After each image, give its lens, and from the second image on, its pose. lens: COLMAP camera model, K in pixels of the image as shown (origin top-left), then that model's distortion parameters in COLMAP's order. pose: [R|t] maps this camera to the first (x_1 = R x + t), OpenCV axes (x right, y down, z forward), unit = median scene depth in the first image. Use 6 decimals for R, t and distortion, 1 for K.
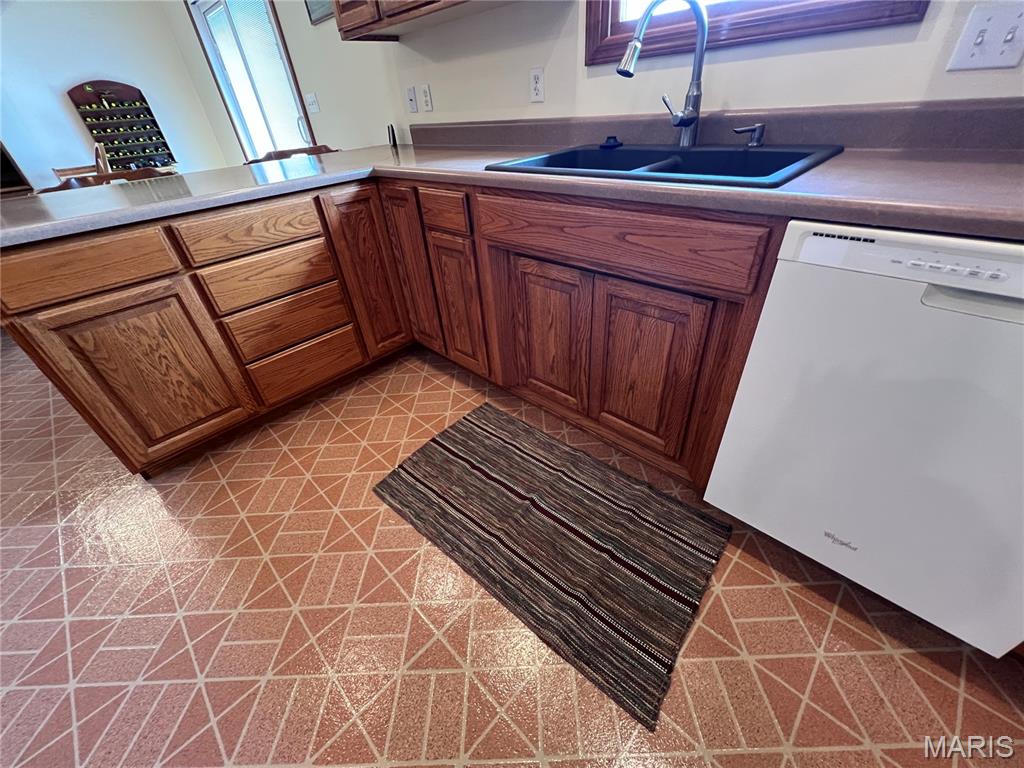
lens RADIAL K [[409.4, 0, 512.9], [0, 409.4, 382.8], [0, 0, 1]] dist [0.000393, -0.000553]
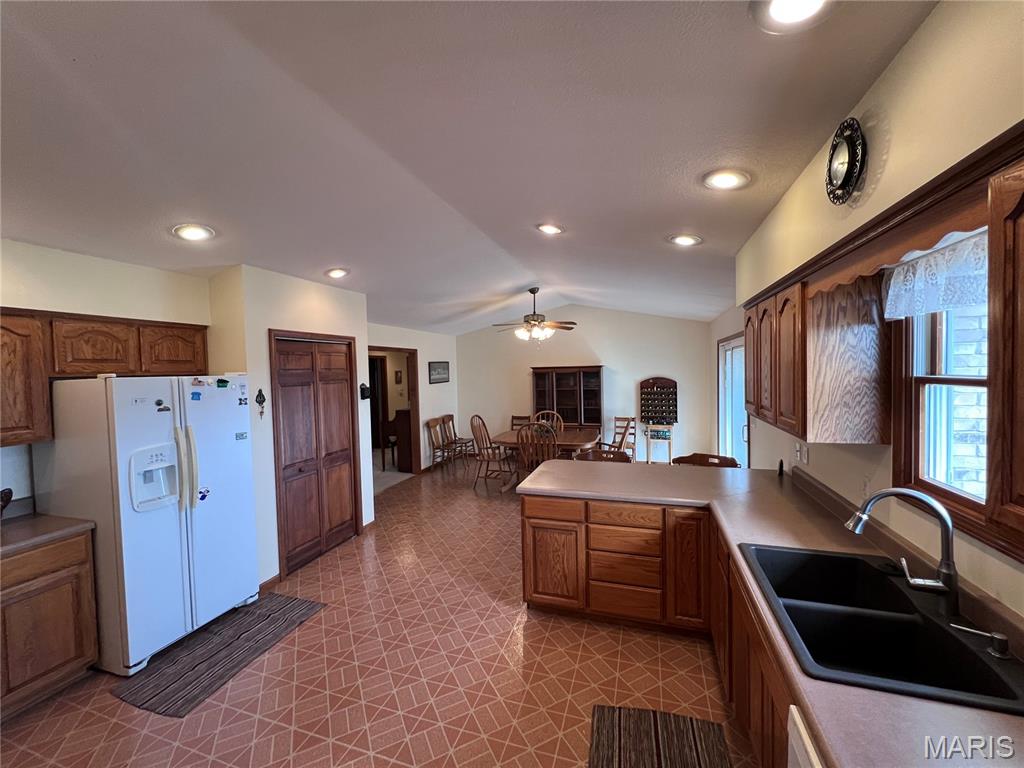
lens RADIAL K [[409.4, 0, 513.5], [0, 409.4, 384.6], [0, 0, 1]] dist [0.000393, -0.000553]
pose [[0.441927, 0.096478, -0.891848, 0.678994], [-0.517607, 0.839425, -0.165677, -0.289049], [0.732655, 0.534844, 0.420903, -0.407296]]
